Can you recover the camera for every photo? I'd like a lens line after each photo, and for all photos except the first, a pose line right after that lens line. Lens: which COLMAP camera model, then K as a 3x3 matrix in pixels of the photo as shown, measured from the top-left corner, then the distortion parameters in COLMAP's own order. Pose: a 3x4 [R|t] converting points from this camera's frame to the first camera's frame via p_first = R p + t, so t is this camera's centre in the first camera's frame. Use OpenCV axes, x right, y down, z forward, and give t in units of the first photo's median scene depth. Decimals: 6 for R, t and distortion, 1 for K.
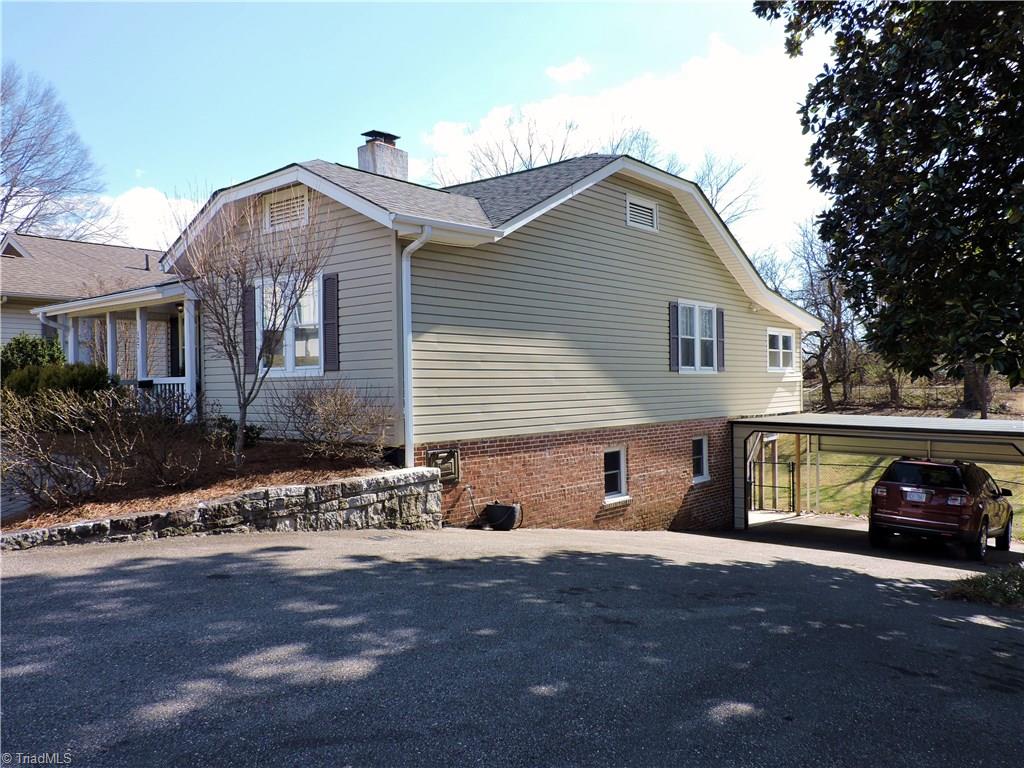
lens RADIAL K [[816.9, 0, 512.0], [0, 816.9, 384.0], [0, 0, 1]] dist [0.002901, 0.001890]
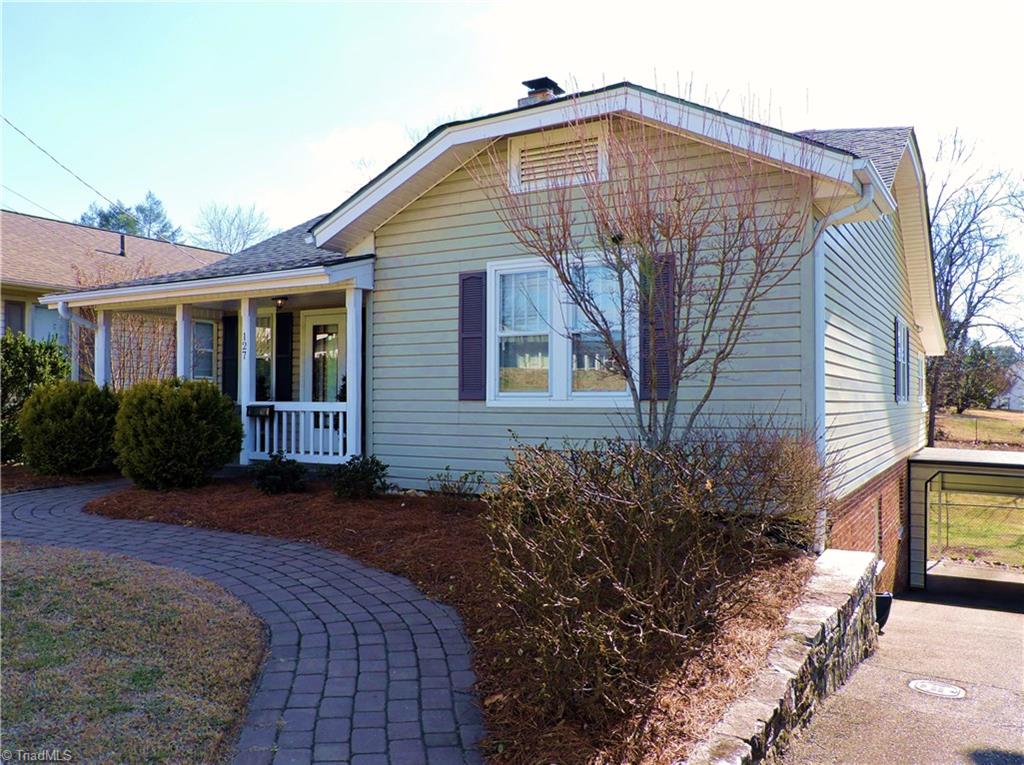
lens RADIAL K [[815.3, 0, 512.0], [0, 815.3, 382.5], [0, 0, 1]] dist [-0.005194, -0.001912]
pose [[0.983400, 0.019454, 0.180404, -0.368270], [-0.015377, 0.999594, -0.023970, -0.010682], [-0.180797, 0.020798, 0.983300, 0.299247]]
